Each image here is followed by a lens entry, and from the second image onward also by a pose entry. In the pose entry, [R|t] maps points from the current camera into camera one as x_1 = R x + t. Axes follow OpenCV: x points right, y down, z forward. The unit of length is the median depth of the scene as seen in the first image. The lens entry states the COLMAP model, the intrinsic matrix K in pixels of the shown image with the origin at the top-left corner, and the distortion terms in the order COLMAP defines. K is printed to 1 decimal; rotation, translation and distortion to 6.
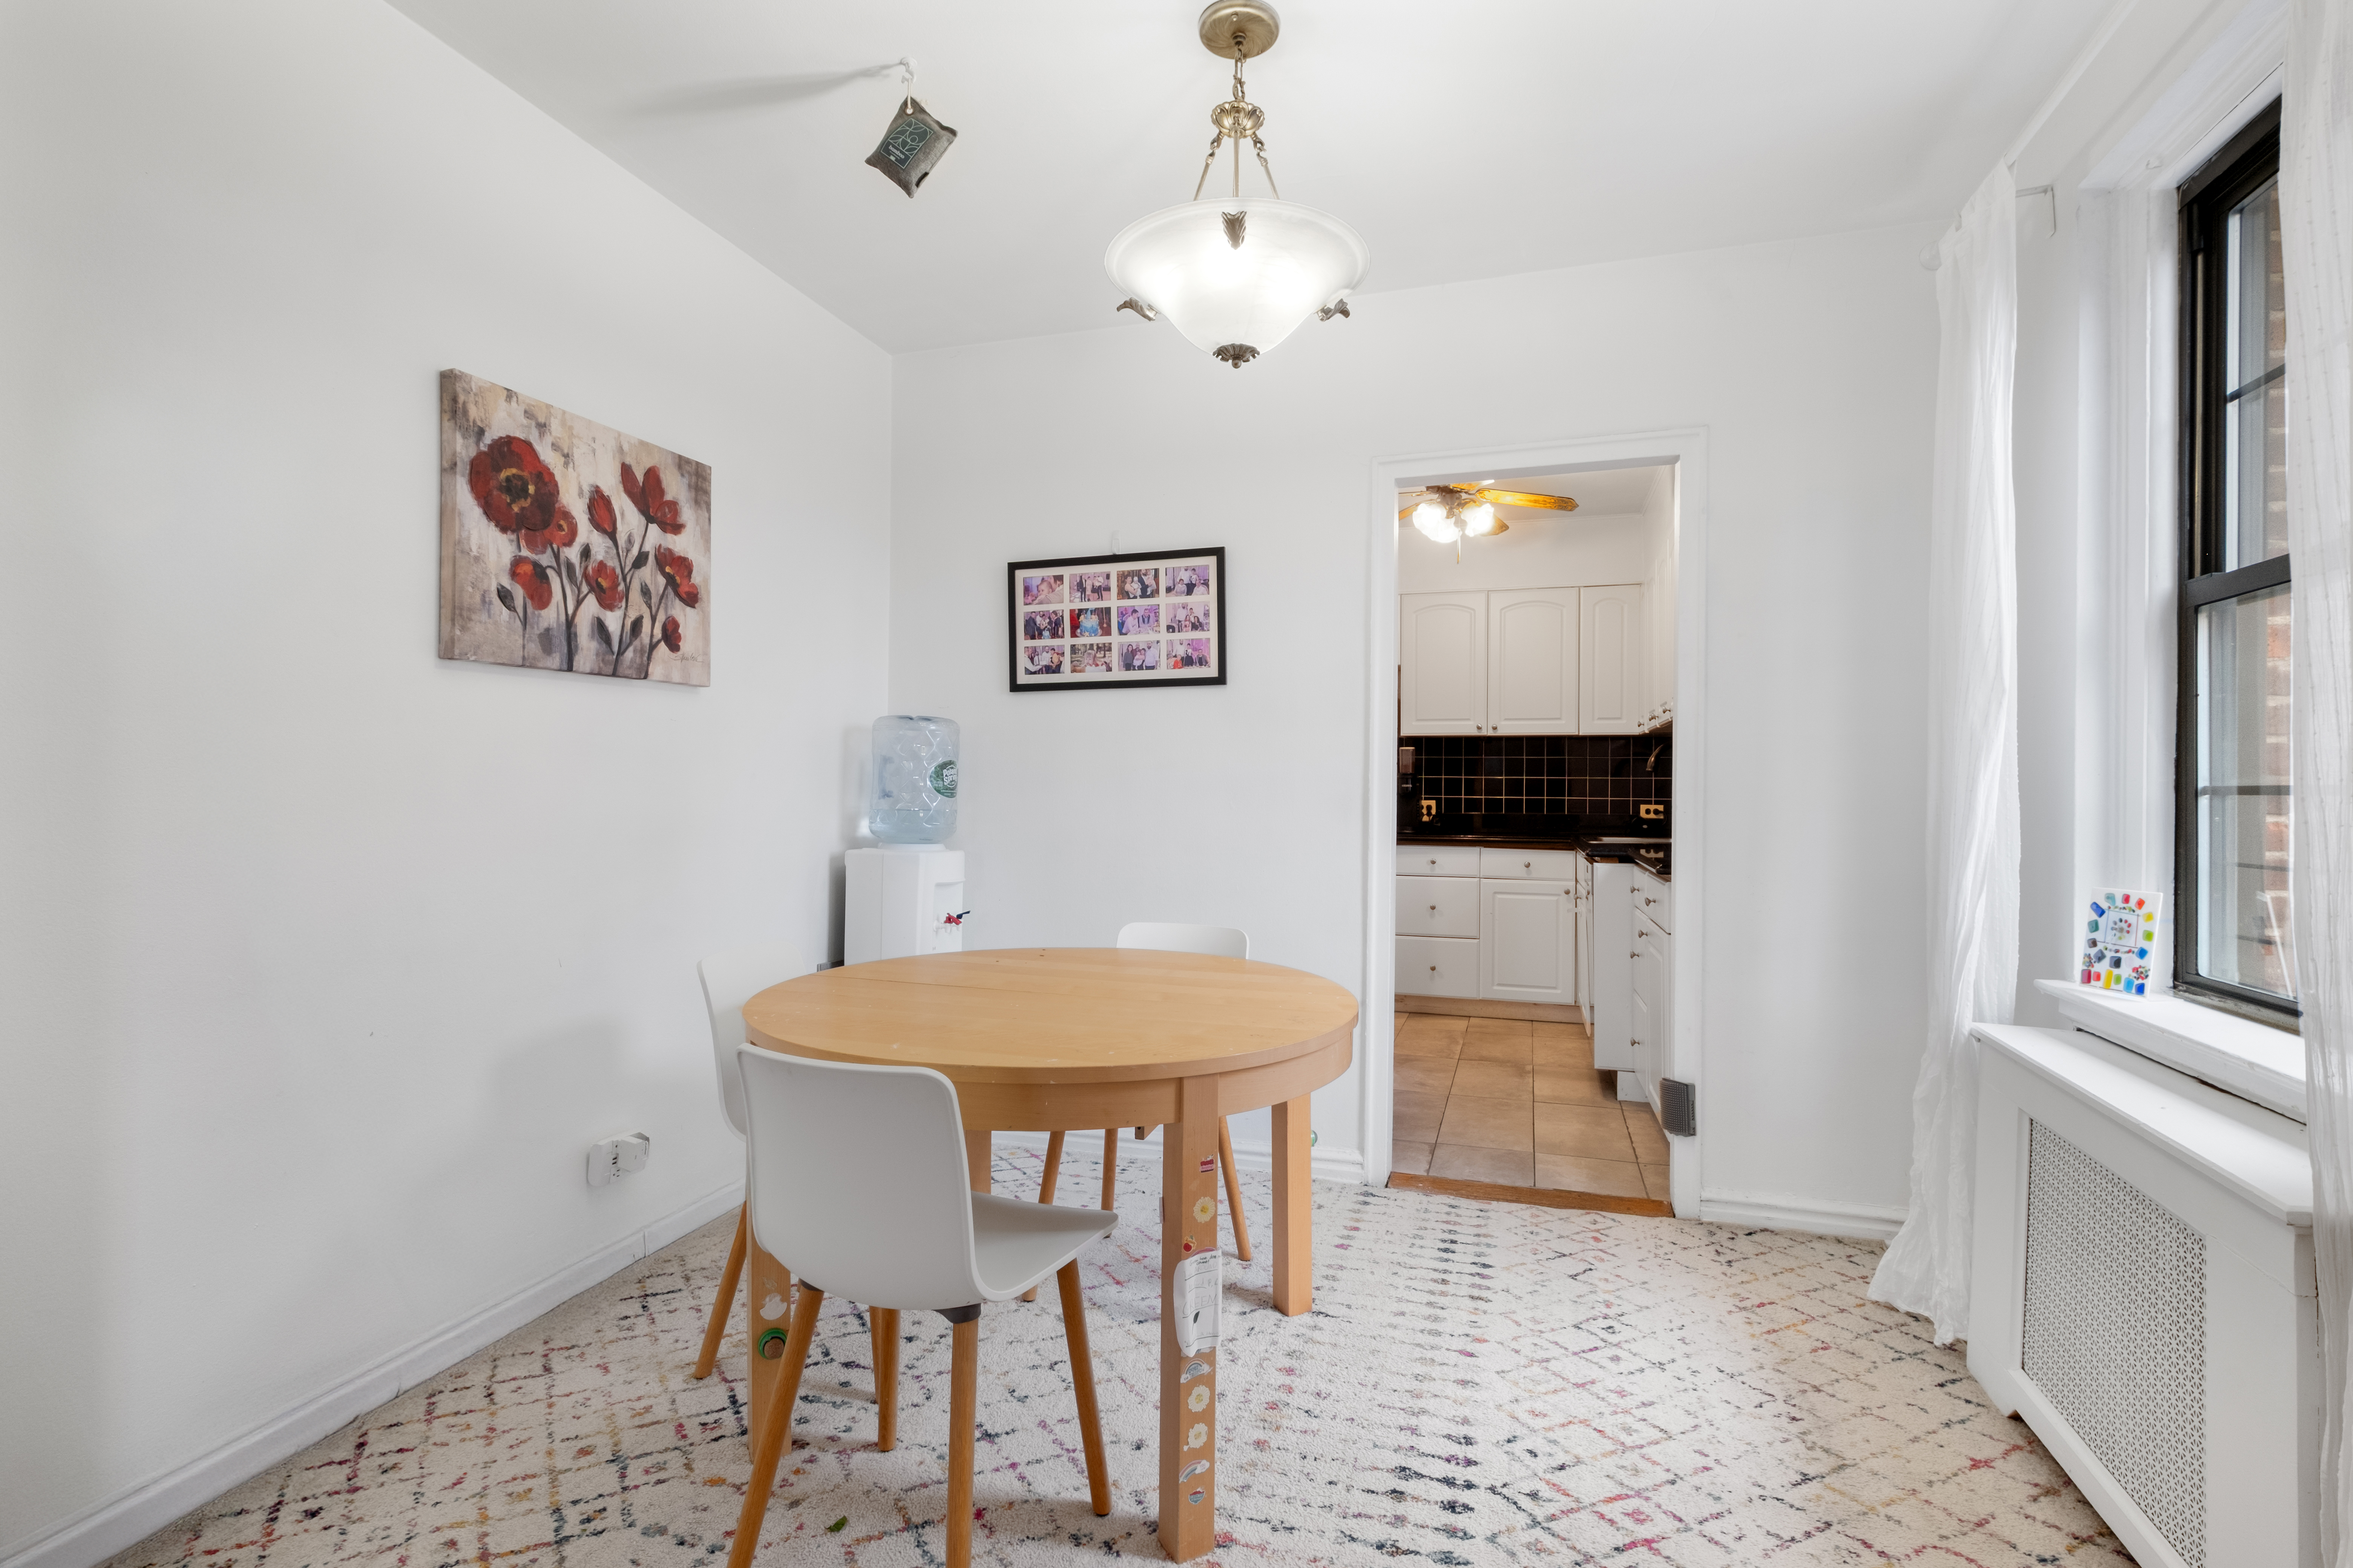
lens RADIAL K [[1098.7, 0, 1179.7], [0, 1098.7, 779.8], [0, 0, 1]] dist [0.017312, -0.011156]
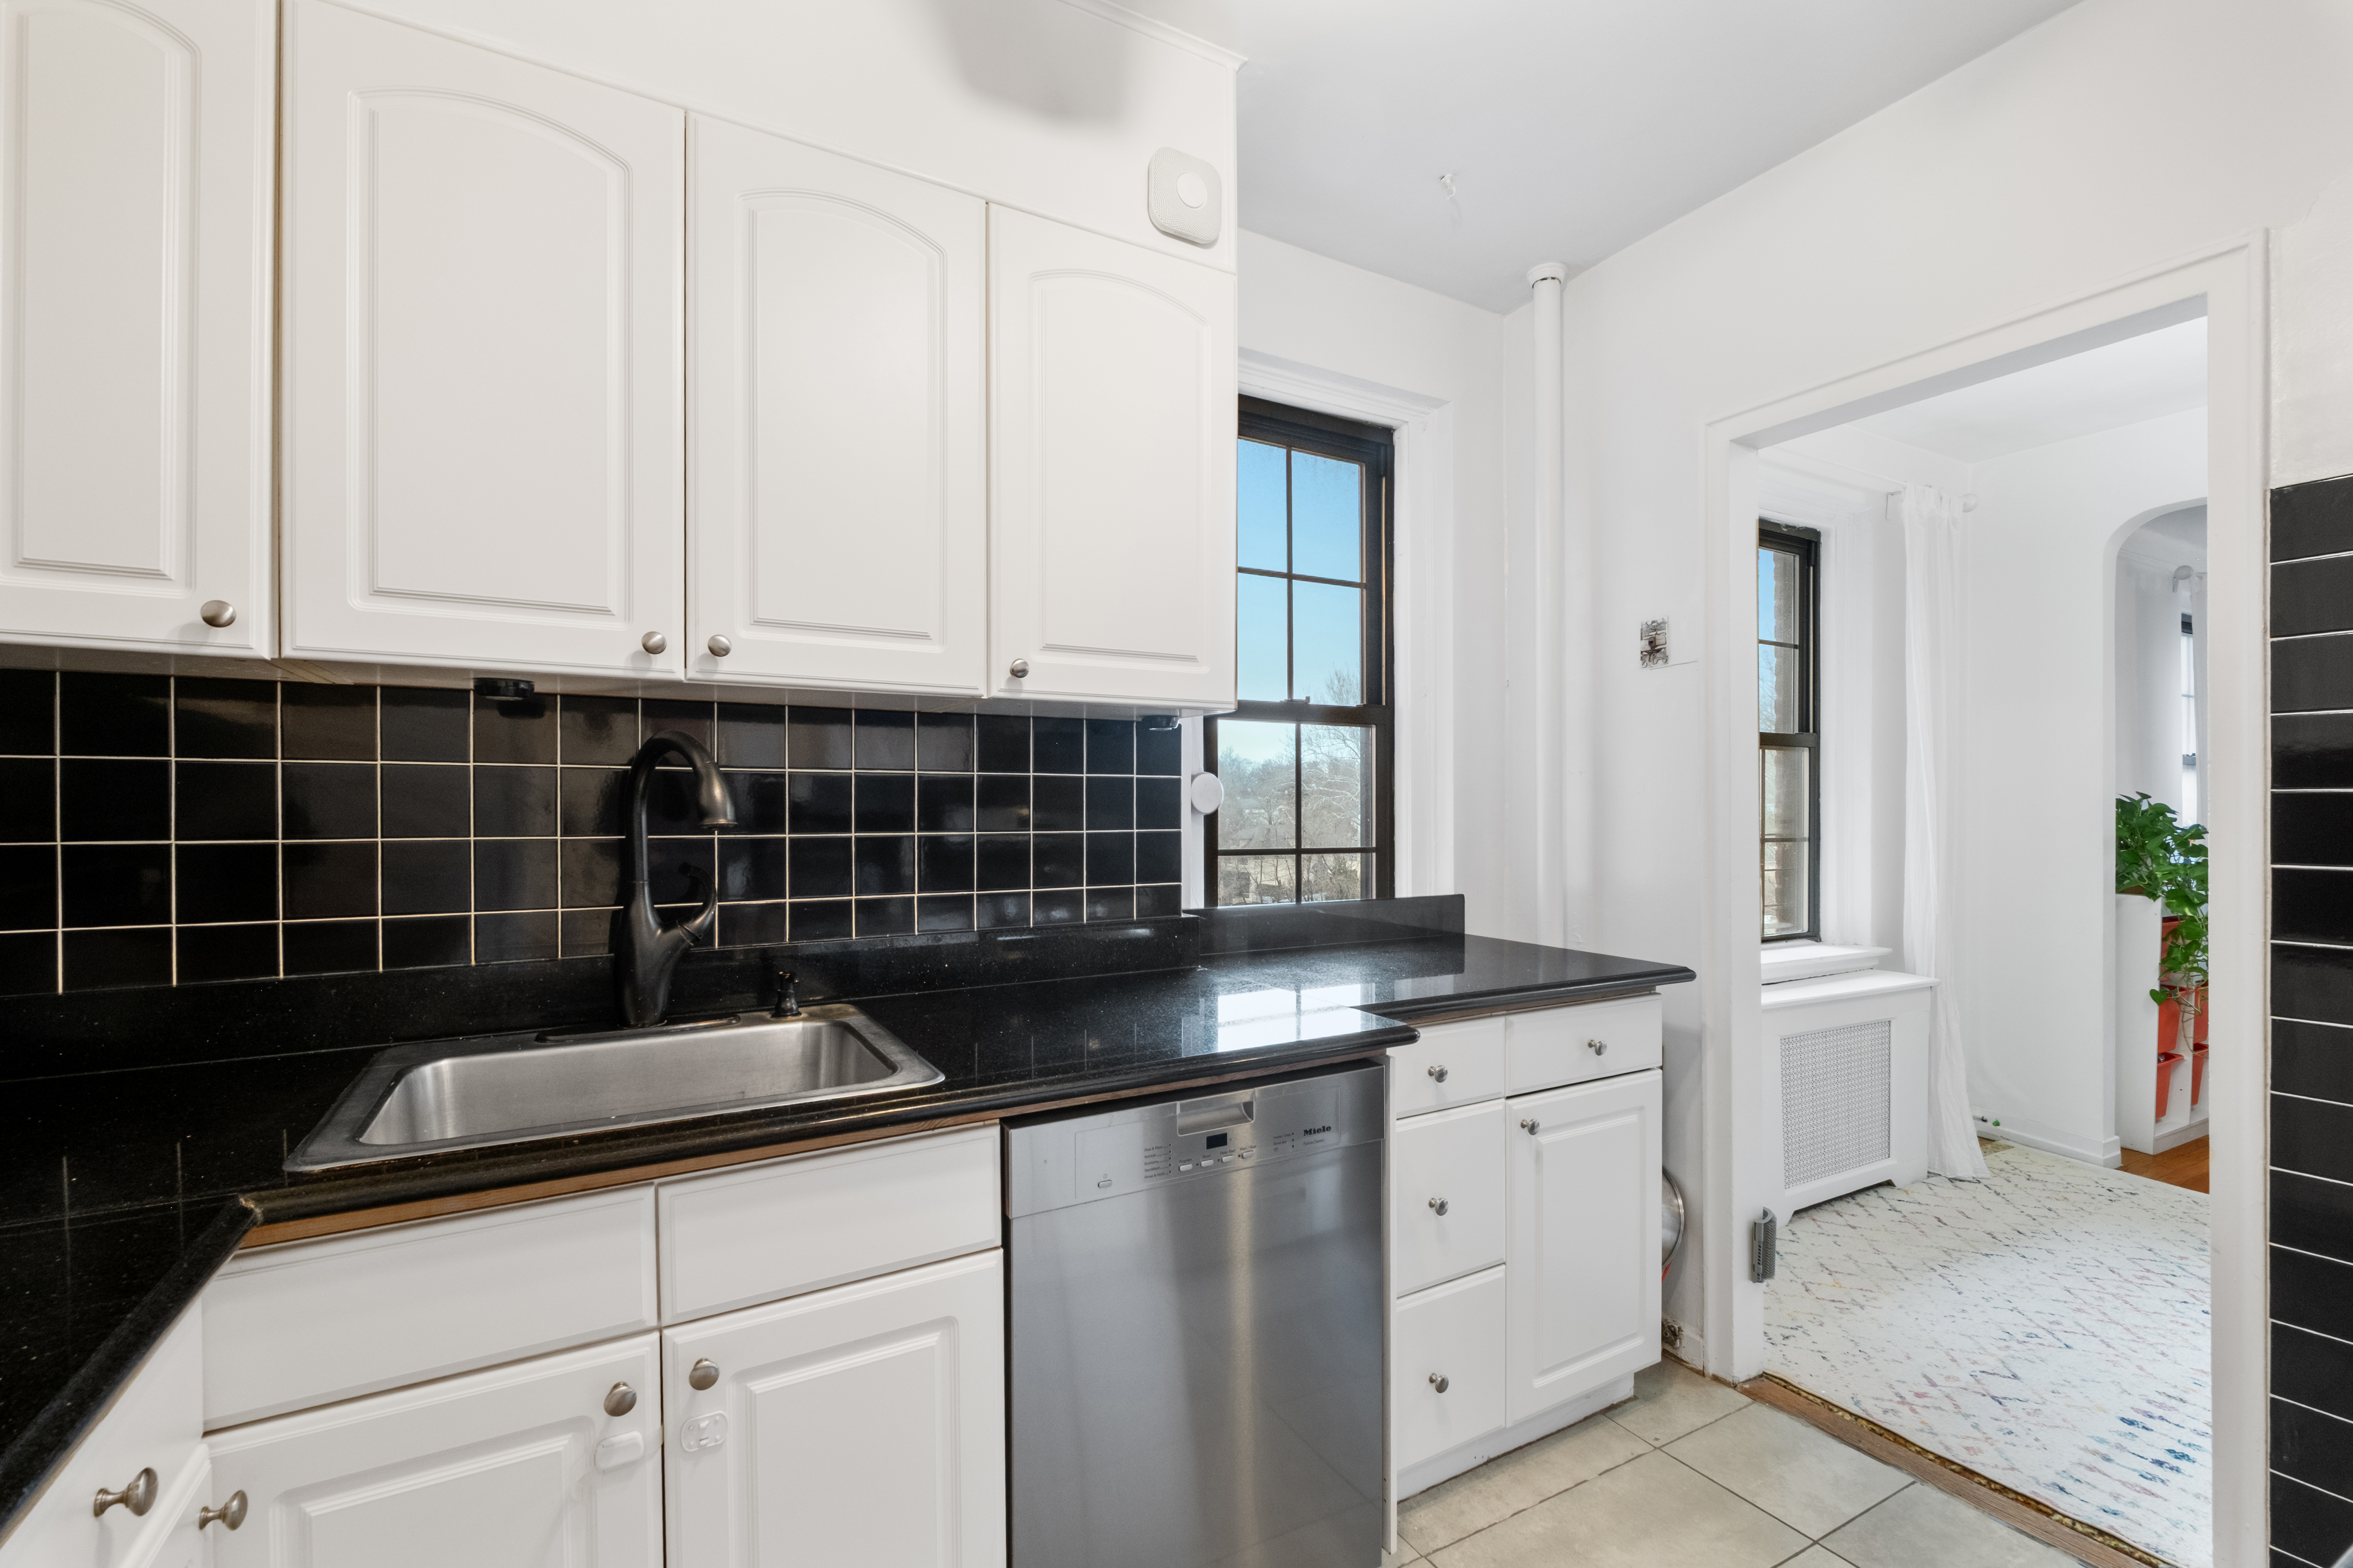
lens RADIAL K [[1050.2, 0, 1179.6], [0, 1050.2, 821.8], [0, 0, 1]] dist [0.004340, 0.000924]
pose [[-0.734251, -0.010381, 0.678799, 0.301745], [-0.006293, 0.999944, 0.008486, -0.030155], [-0.678849, 0.001959, -0.734275, 2.375721]]
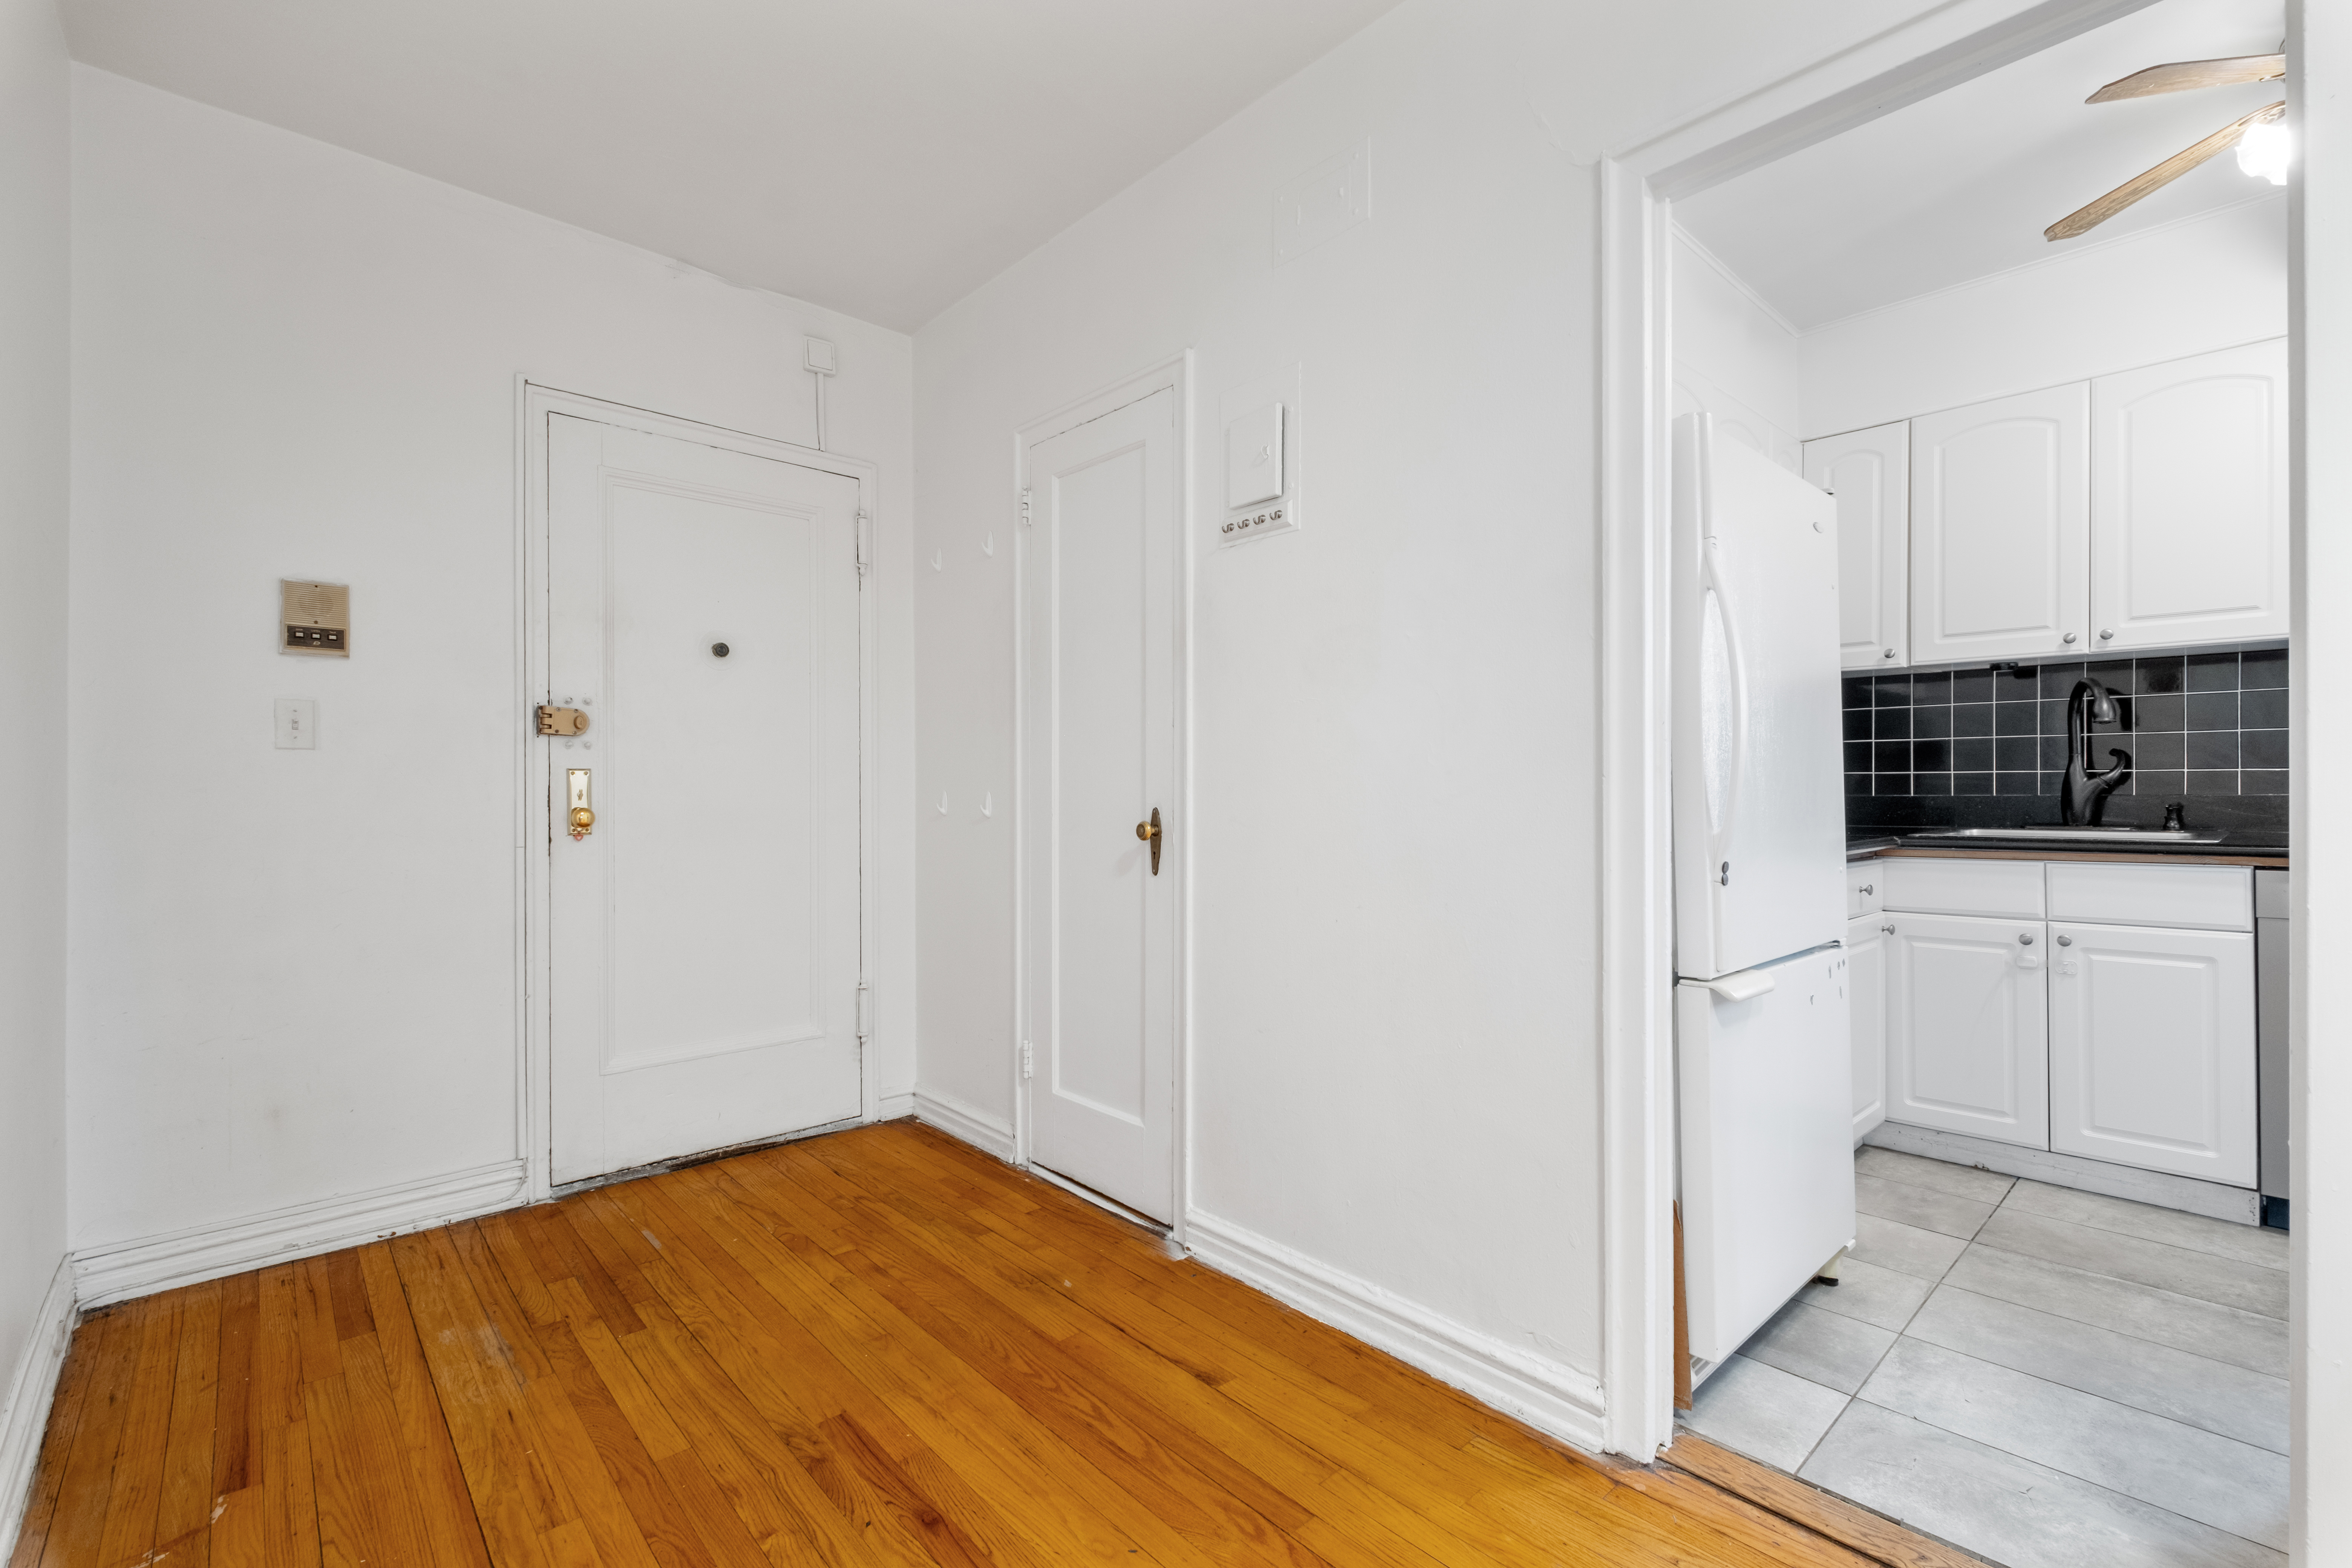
lens RADIAL K [[1005.1, 0, 1175.1], [0, 1005.1, 792.0], [0, 0, 1]] dist [0.001960, -0.008667]
pose [[0.508519, -0.013995, 0.860937, -0.708852], [0.005168, 0.999900, 0.013201, 0.043000], [-0.861035, -0.002264, 0.508540, 2.460961]]
